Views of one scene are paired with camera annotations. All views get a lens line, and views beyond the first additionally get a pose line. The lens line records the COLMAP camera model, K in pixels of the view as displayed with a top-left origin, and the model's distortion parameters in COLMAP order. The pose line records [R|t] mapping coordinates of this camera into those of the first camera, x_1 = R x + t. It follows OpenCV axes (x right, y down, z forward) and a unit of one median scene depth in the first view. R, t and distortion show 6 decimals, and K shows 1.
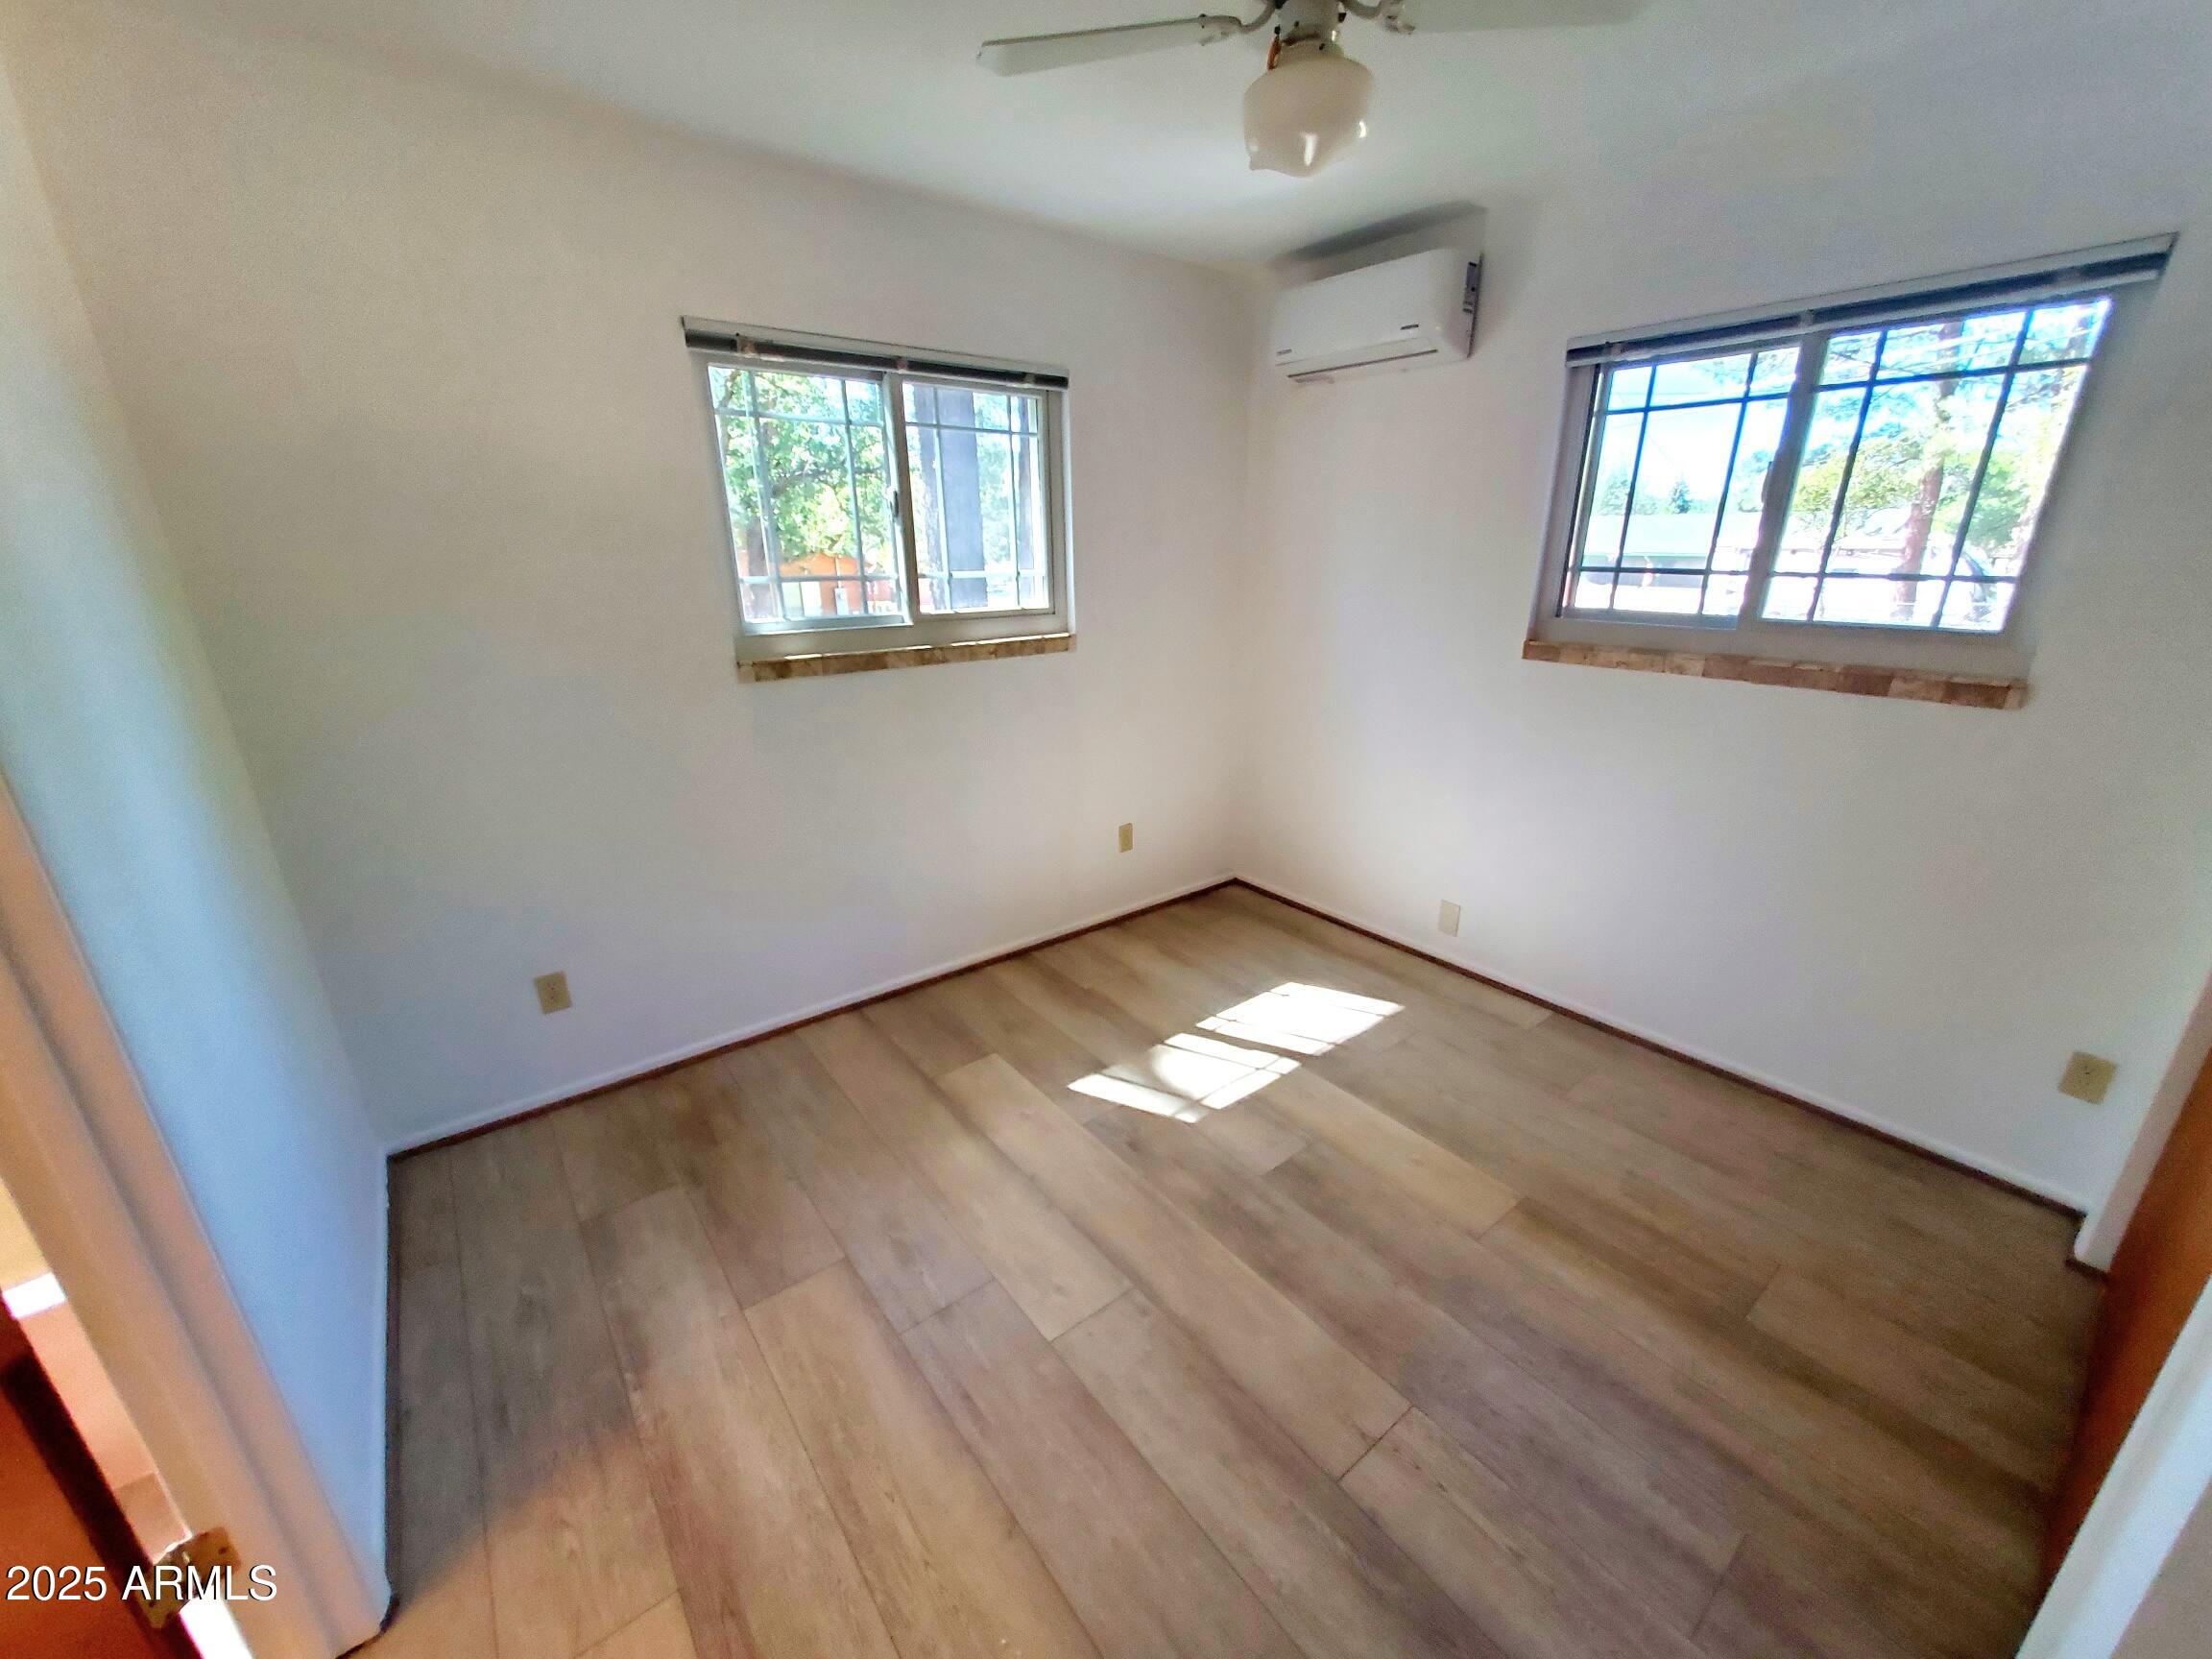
lens RADIAL K [[869.1, 0, 1108.0], [0, 869.1, 838.5], [0, 0, 1]] dist [0.003949, -0.000798]
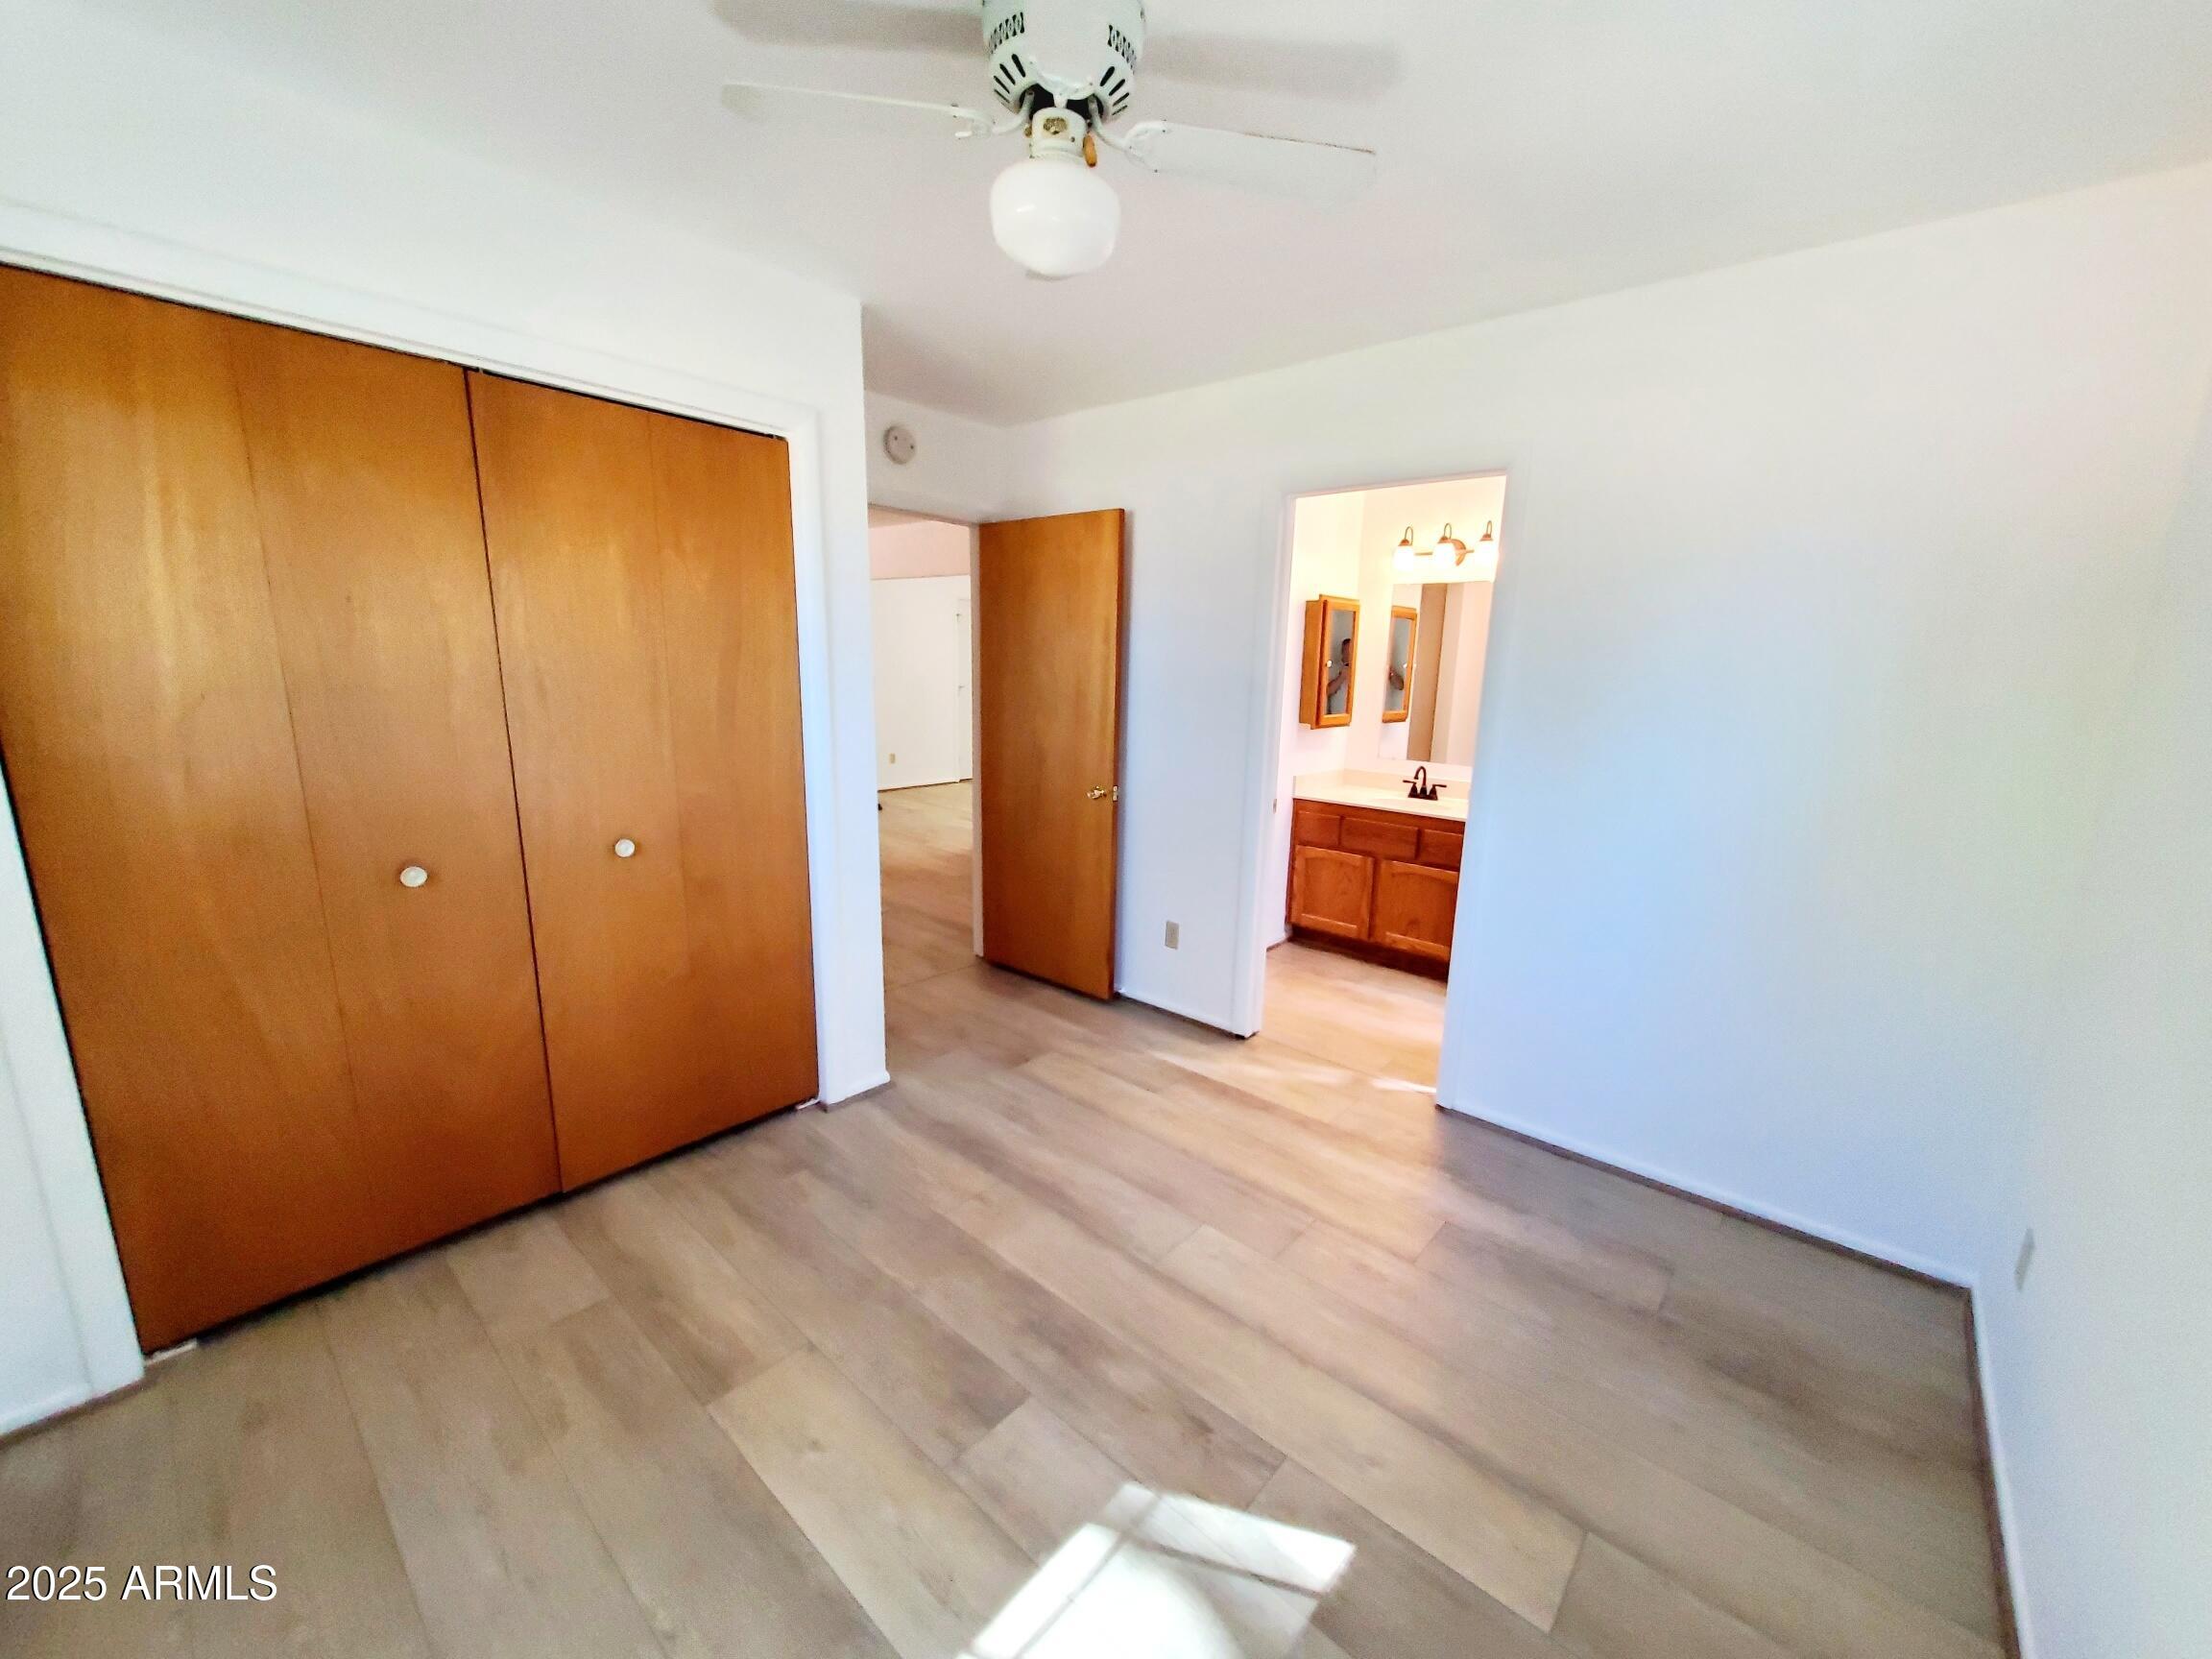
lens RADIAL K [[869.1, 0, 1112.5], [0, 869.1, 838.3], [0, 0, 1]] dist [0.003949, -0.000798]
pose [[-0.982224, 0.018277, -0.186819, 0.253674], [-0.078262, 0.864745, 0.496075, -0.471772], [0.170617, 0.501878, -0.847943, 1.497697]]
